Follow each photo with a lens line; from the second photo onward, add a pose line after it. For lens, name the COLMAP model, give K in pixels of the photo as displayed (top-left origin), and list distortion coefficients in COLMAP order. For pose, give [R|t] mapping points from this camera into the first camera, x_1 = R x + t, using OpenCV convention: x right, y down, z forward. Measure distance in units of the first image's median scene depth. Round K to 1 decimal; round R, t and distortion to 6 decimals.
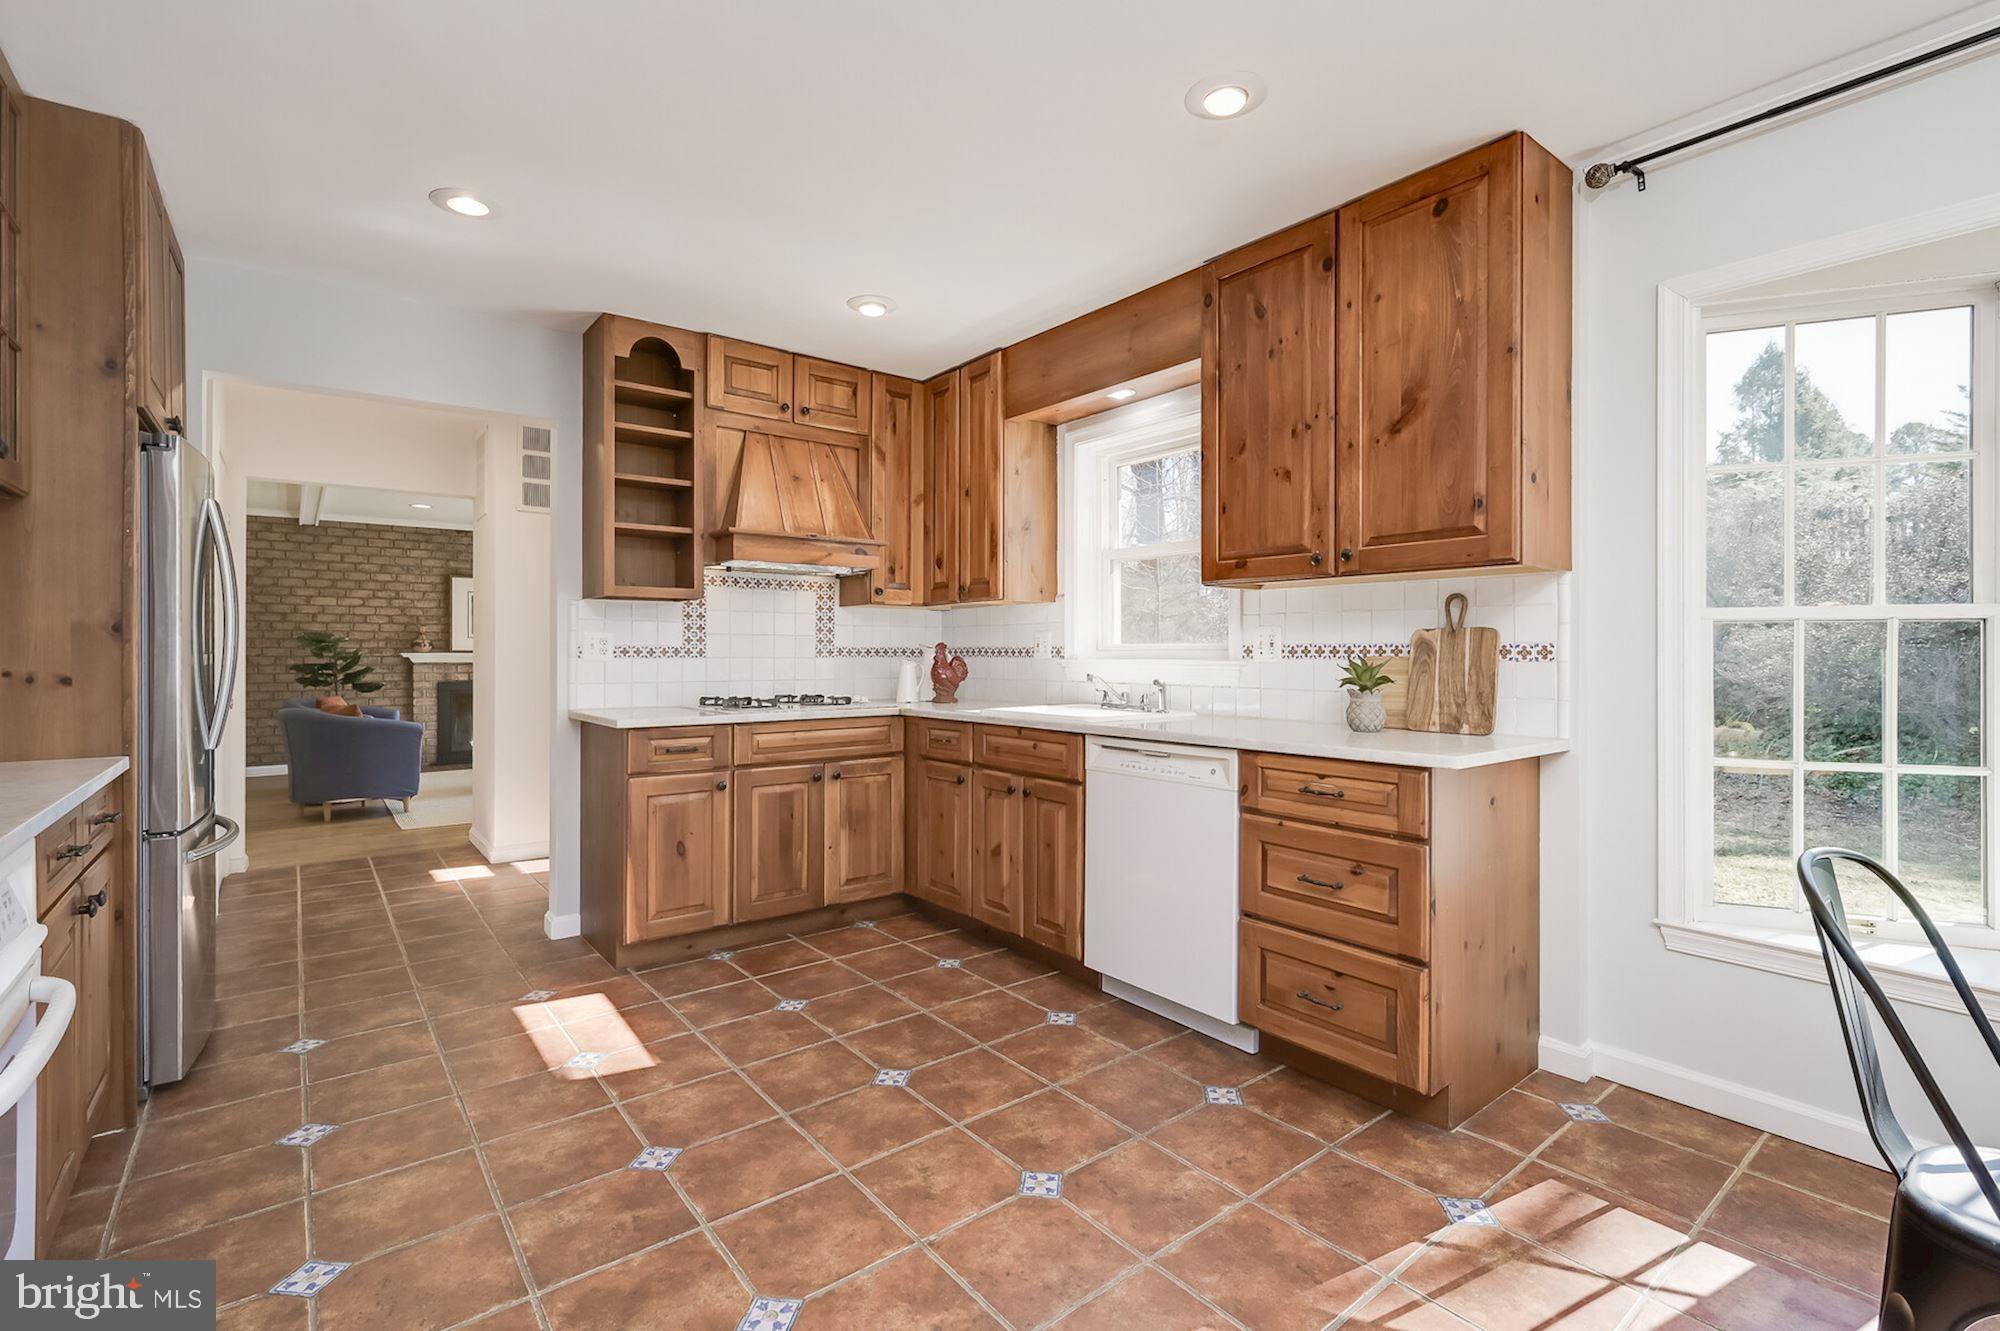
lens RADIAL K [[898.9, 0, 1004.0], [0, 898.9, 650.1], [0, 0, 1]] dist [-0.010673, 0.001376]
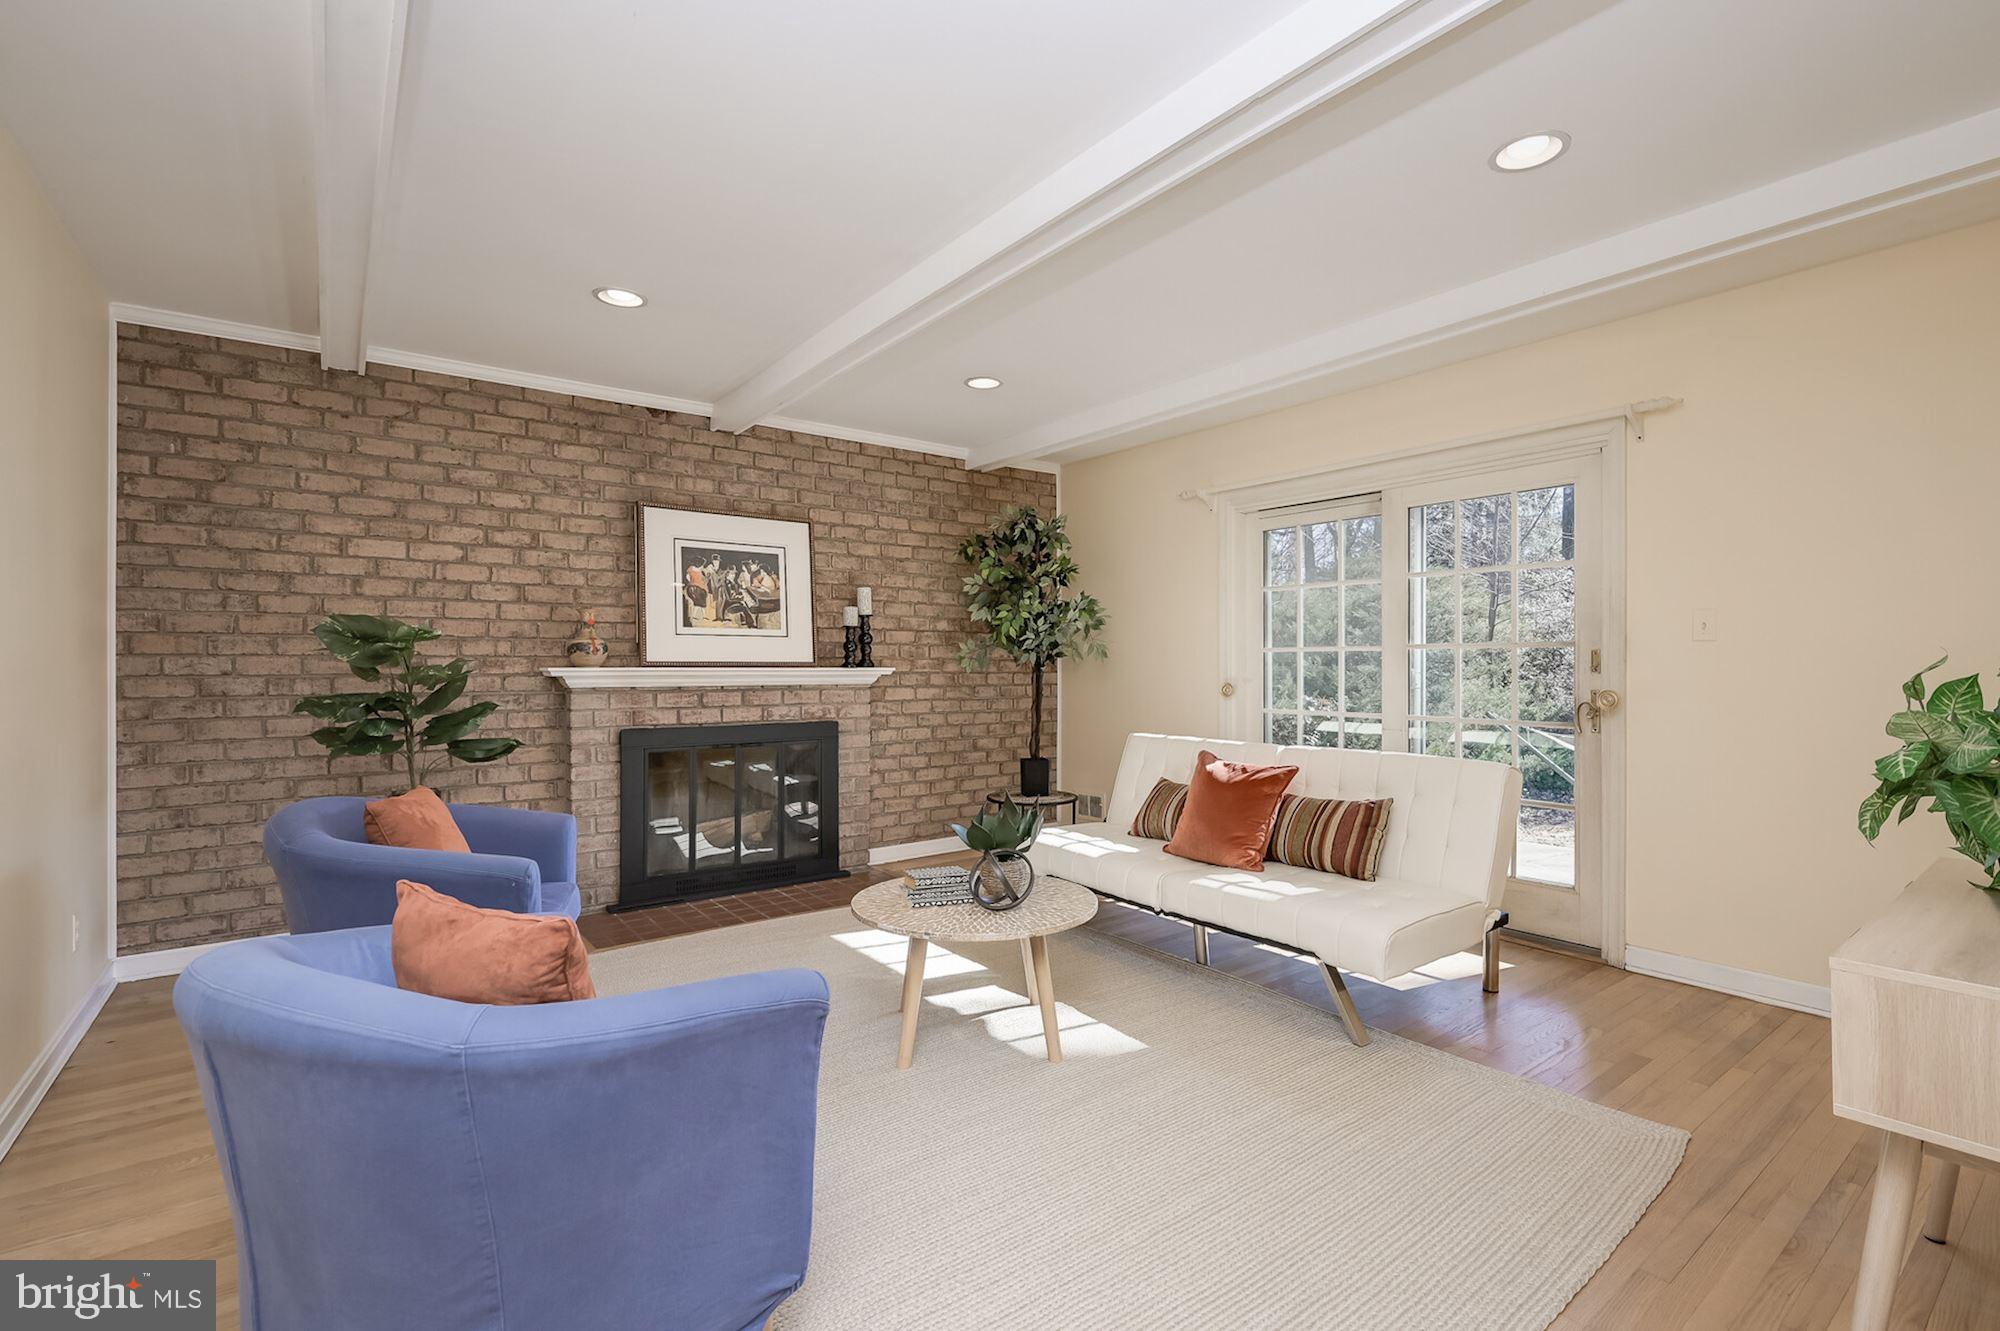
lens RADIAL K [[898.9, 0, 1014.1], [0, 898.9, 667.8], [0, 0, 1]] dist [-0.010673, 0.001376]
pose [[0.999855, -0.000434, -0.017036, -0.867823], [0.000568, 0.999969, 0.007812, 0.000428], [0.017032, -0.007820, 0.999824, 1.113056]]
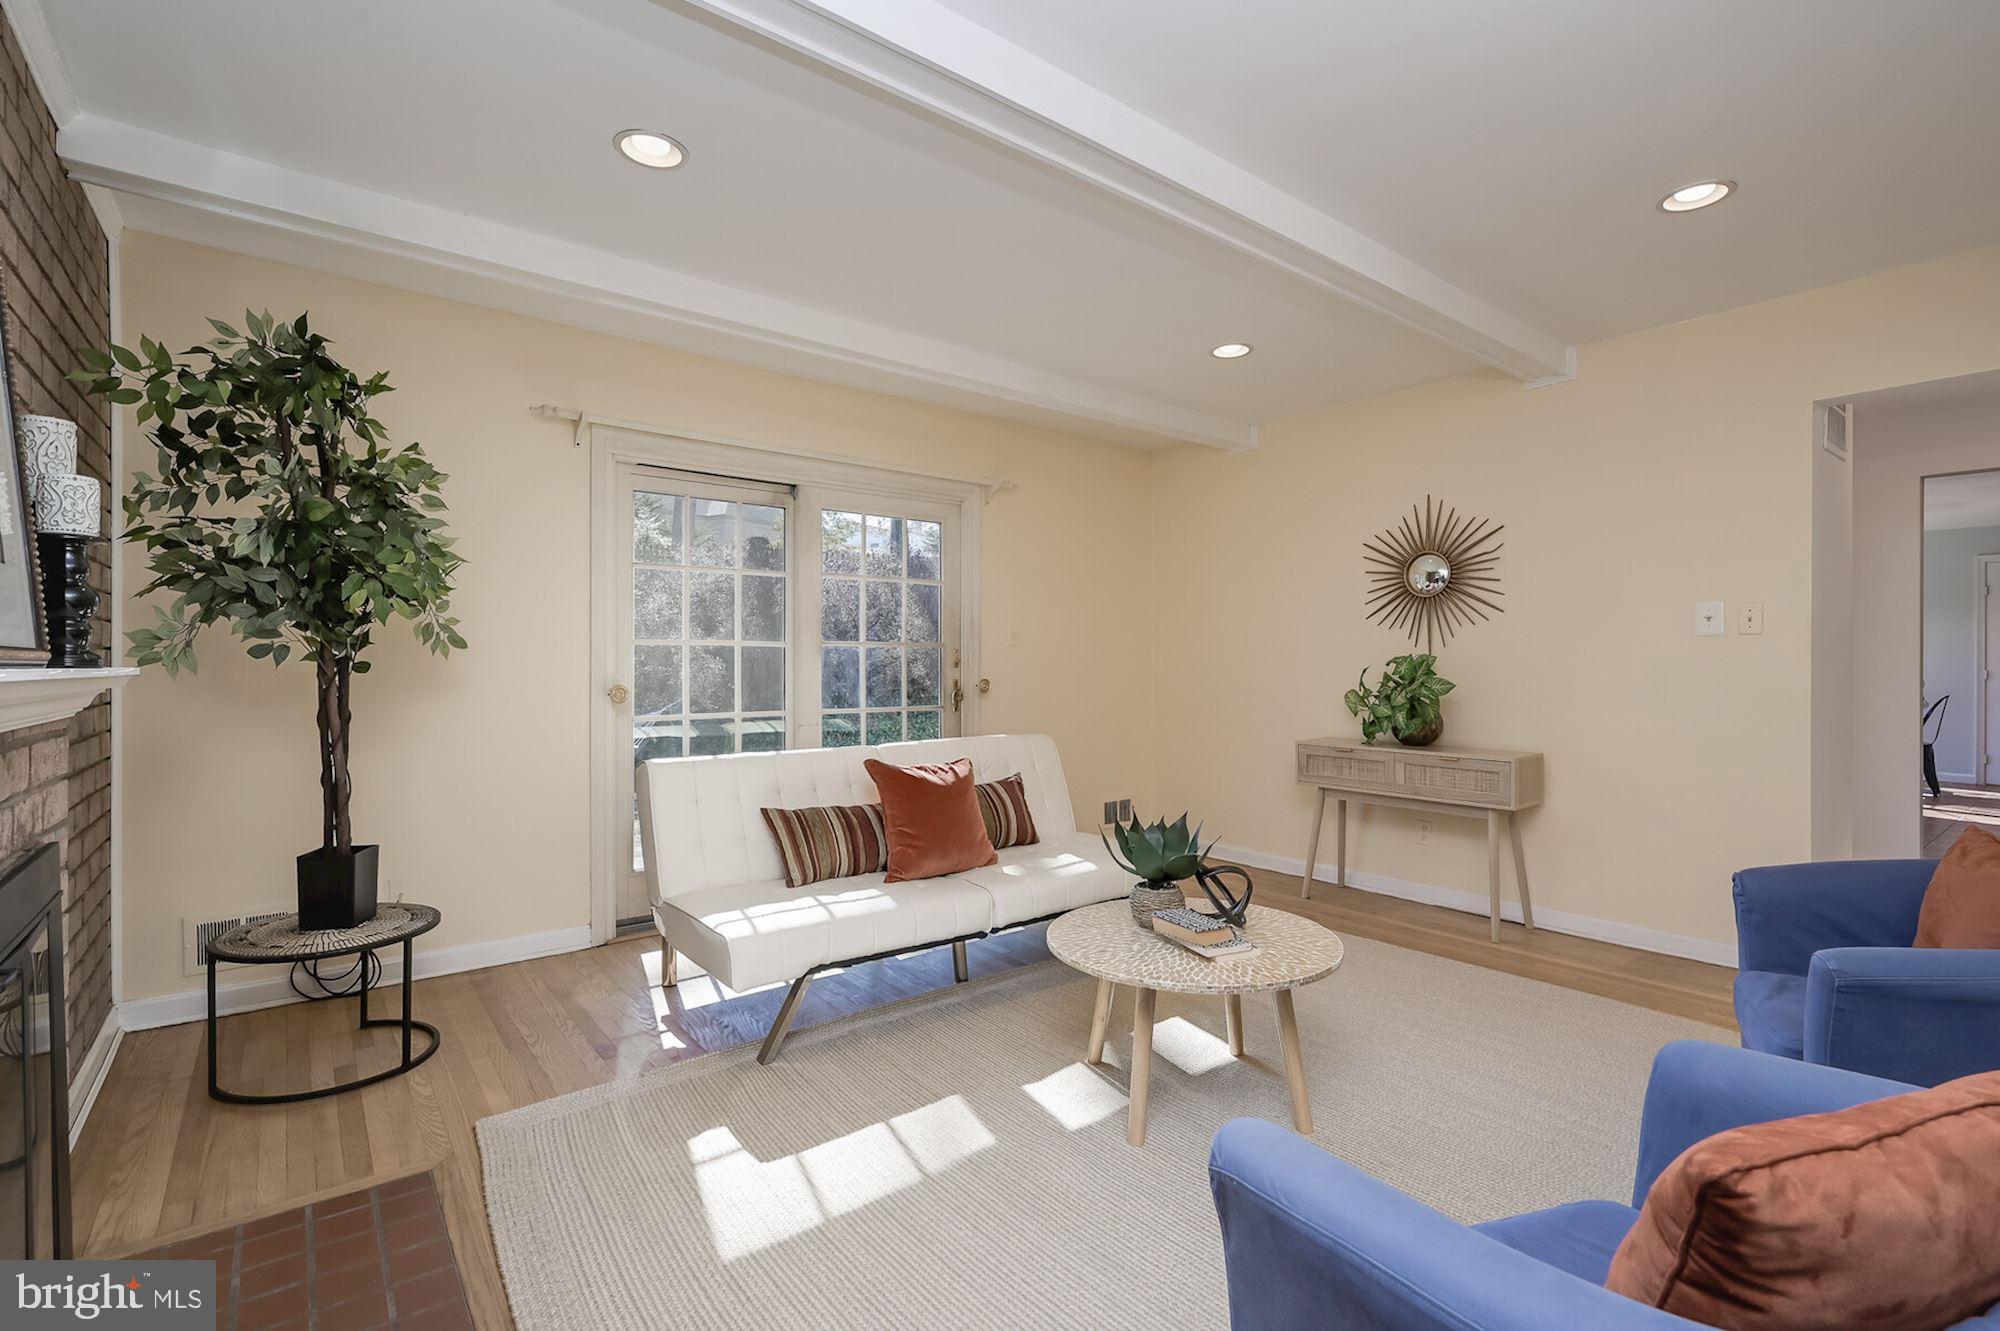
lens RADIAL K [[898.9, 0, 1017.2], [0, 898.9, 664.9], [0, 0, 1]] dist [-0.010673, 0.001376]
pose [[-0.011658, -0.006833, 0.999909, -1.043600], [-0.000482, 0.999977, 0.006828, 0.001354], [-0.999932, -0.000402, -0.011661, 1.340087]]
